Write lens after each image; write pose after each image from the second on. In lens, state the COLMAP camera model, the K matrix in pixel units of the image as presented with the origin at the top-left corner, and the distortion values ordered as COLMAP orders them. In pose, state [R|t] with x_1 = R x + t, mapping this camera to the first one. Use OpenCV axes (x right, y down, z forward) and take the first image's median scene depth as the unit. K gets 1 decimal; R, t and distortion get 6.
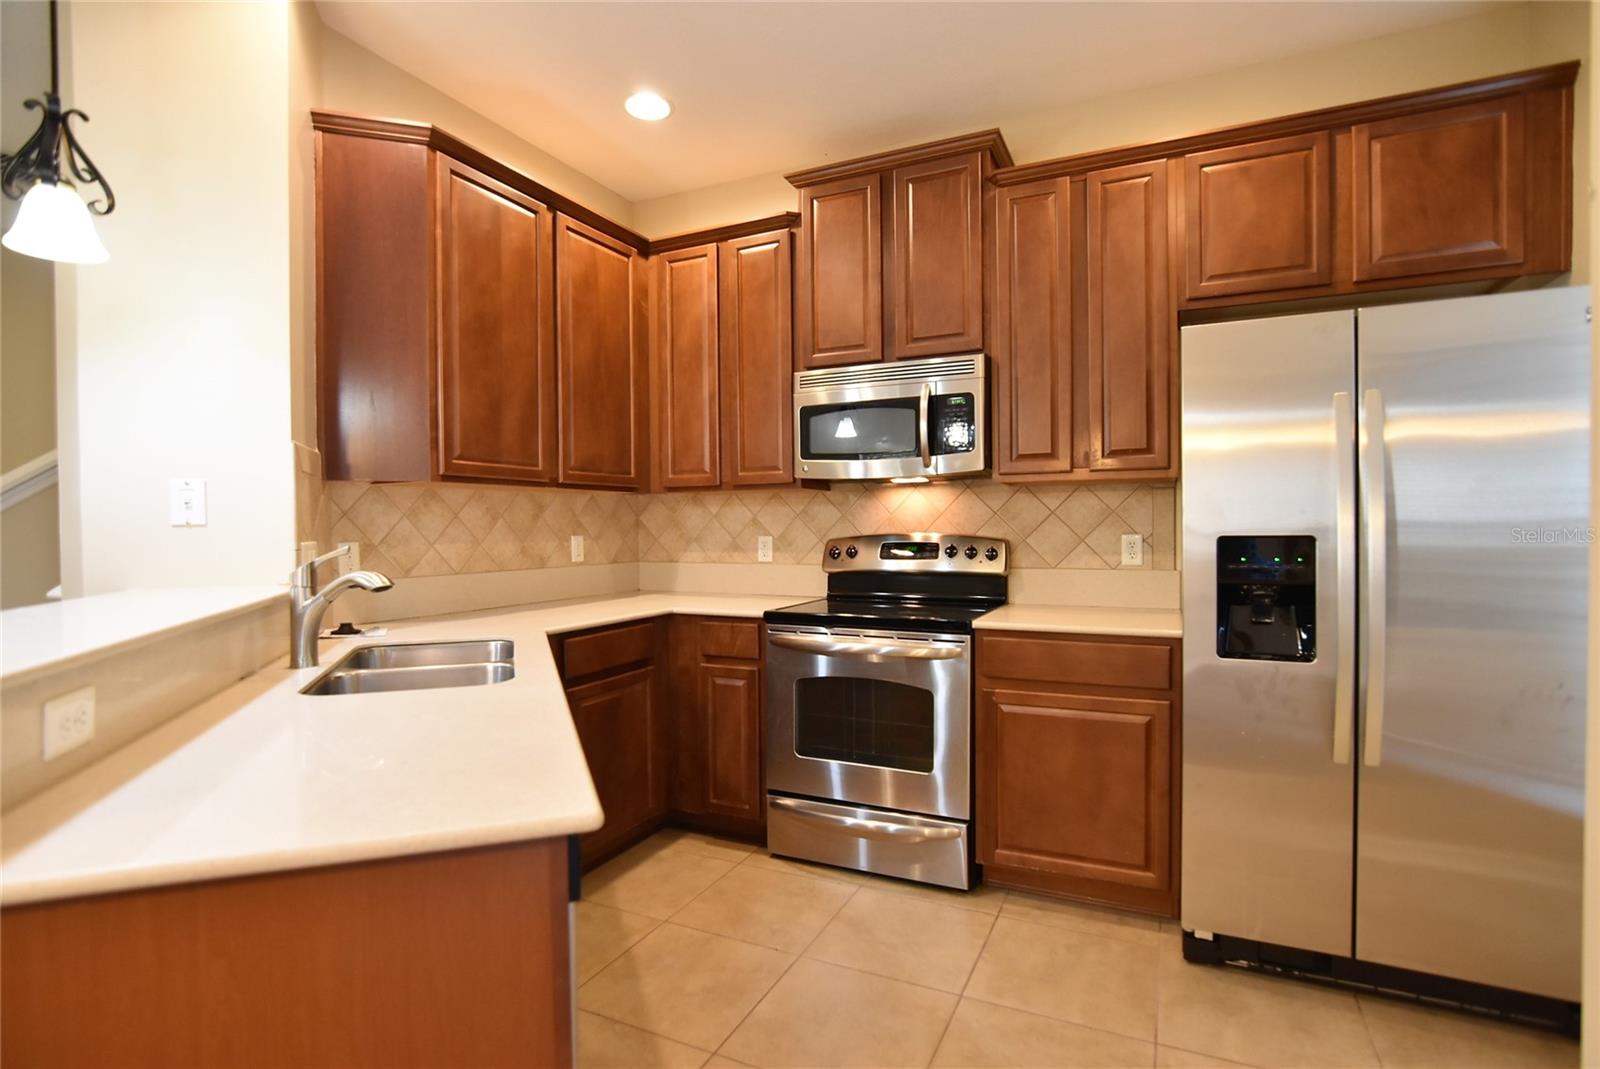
lens RADIAL K [[797.9, 0, 807.0], [0, 797.9, 532.6], [0, 0, 1]] dist [-0.018111, 0.001401]
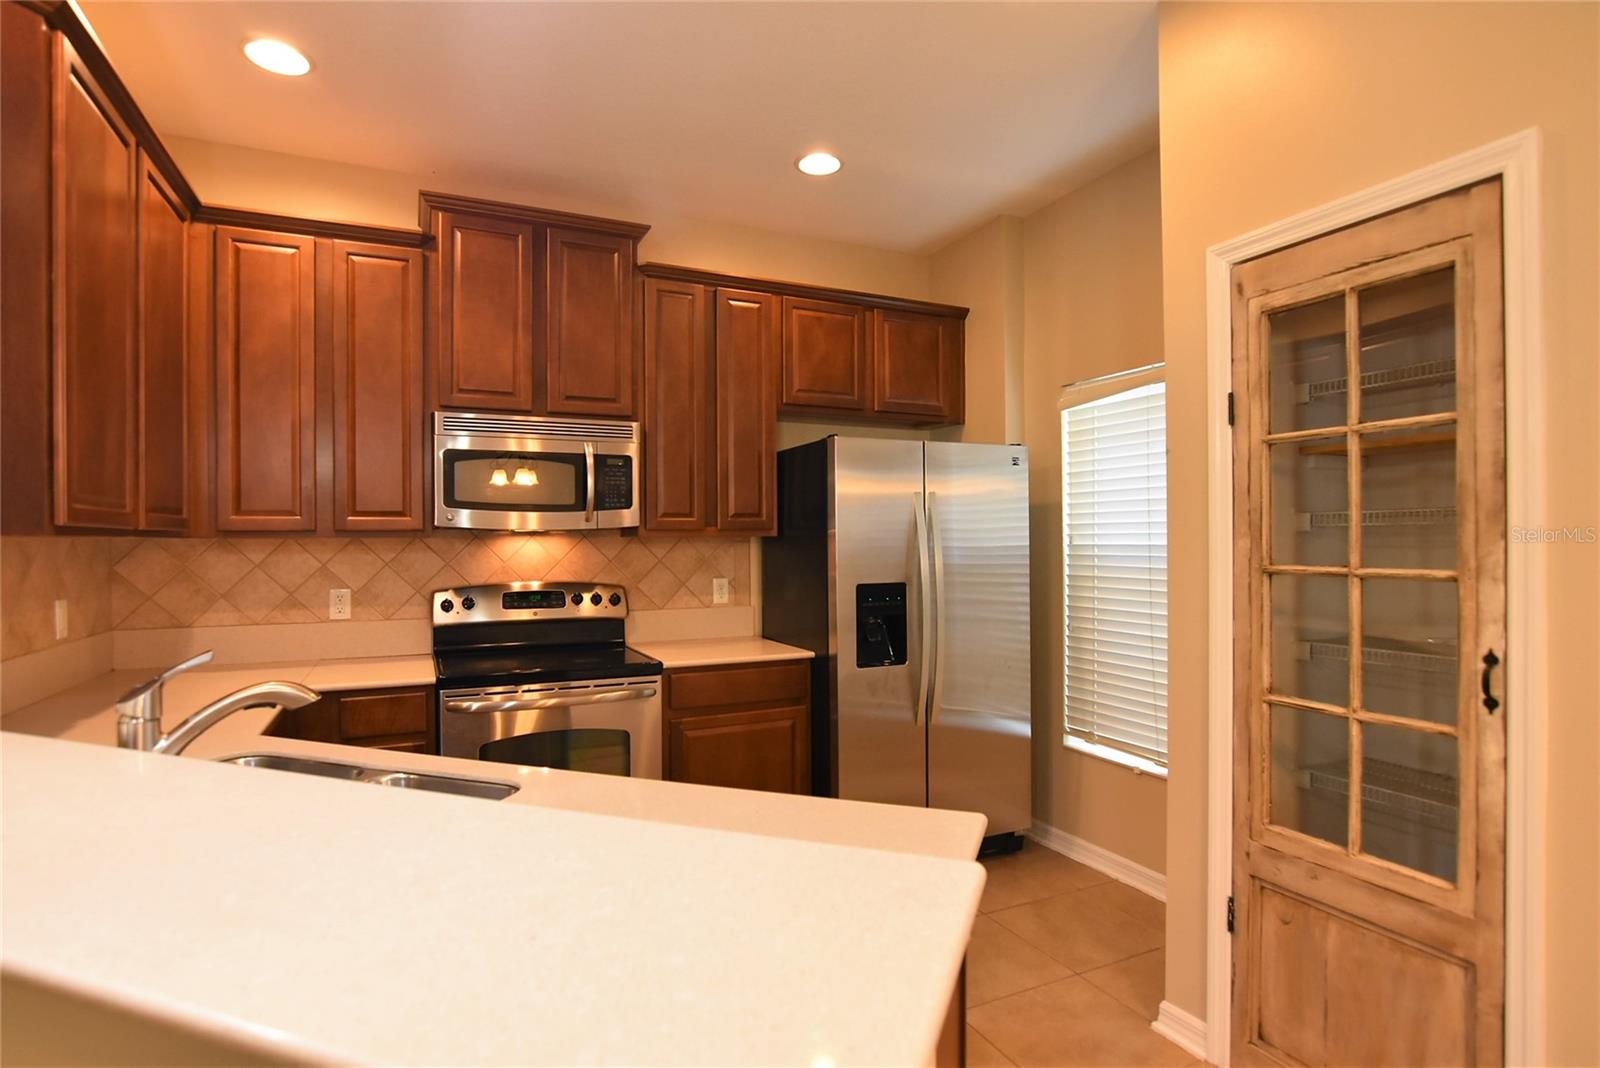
lens RADIAL K [[797.9, 0, 806.7], [0, 797.9, 536.6], [0, 0, 1]] dist [-0.018111, 0.001401]
pose [[0.642984, 0.010137, 0.765813, -0.432858], [0.005550, 0.999824, -0.017895, -0.037990], [-0.765860, 0.015757, 0.642815, 0.091906]]
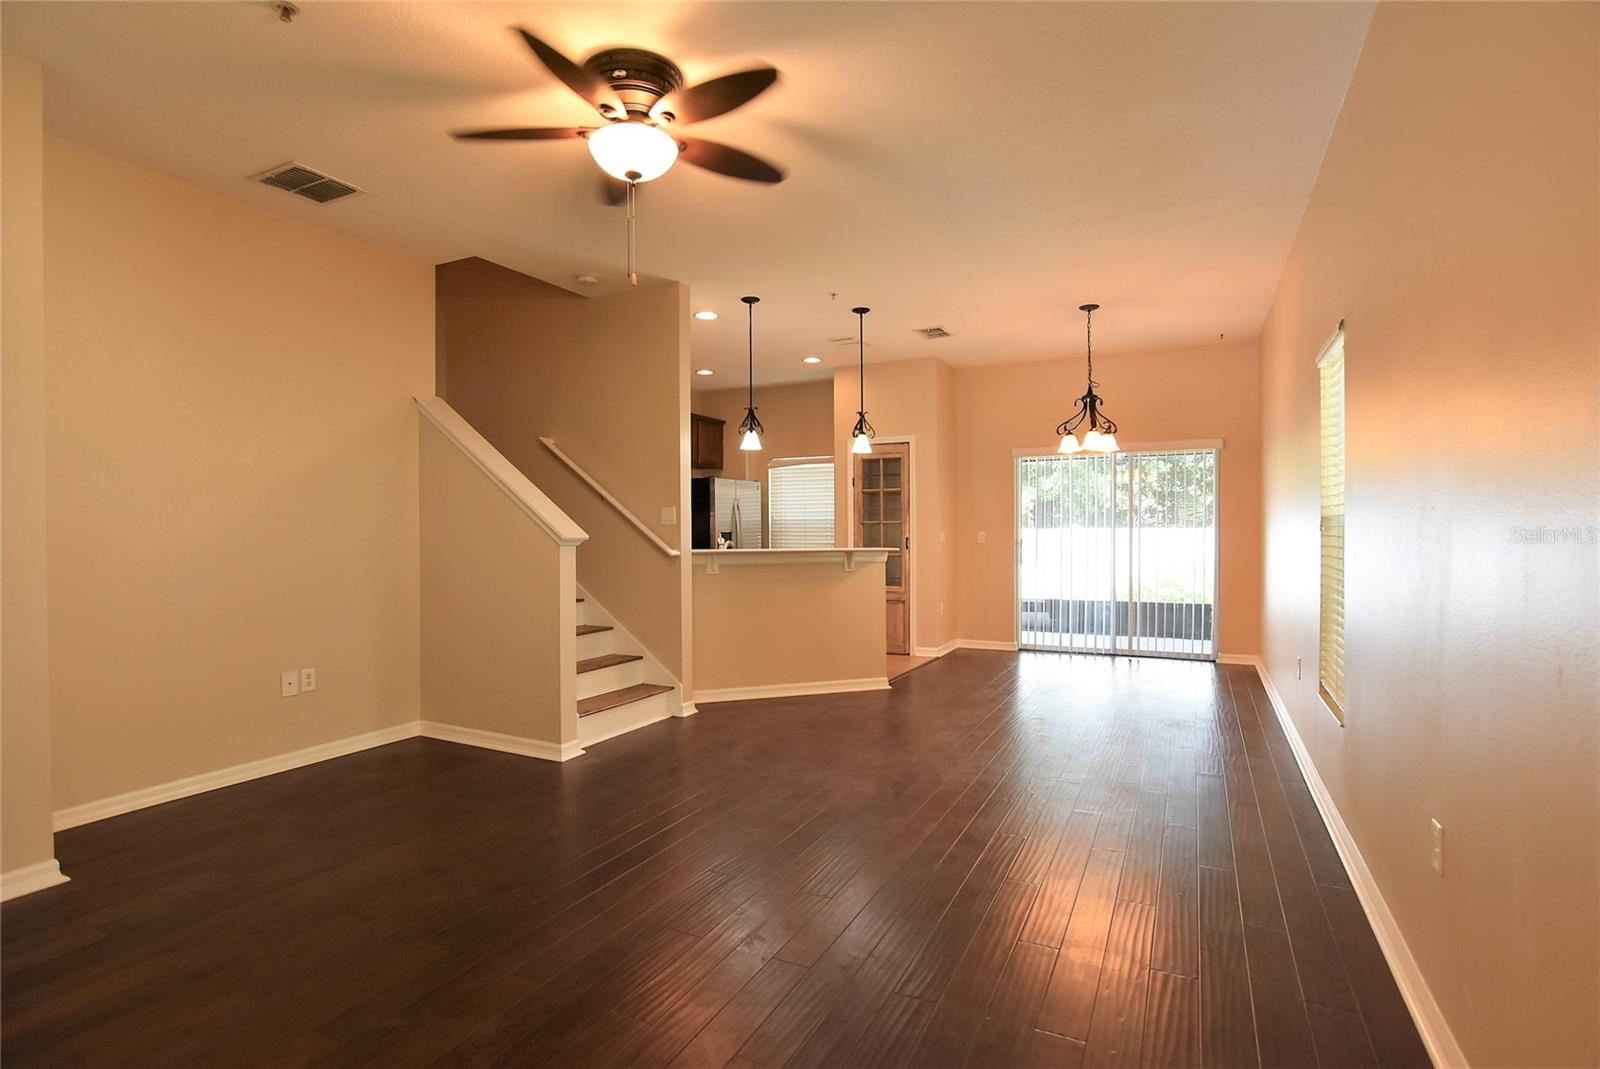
lens RADIAL K [[797.9, 0, 792.2], [0, 797.9, 535.9], [0, 0, 1]] dist [-0.018111, 0.001401]
pose [[0.044627, 0.001715, 0.999002, -2.269416], [0.015088, 0.999883, -0.002391, 0.023257], [-0.998890, 0.015180, 0.044596, 0.326664]]
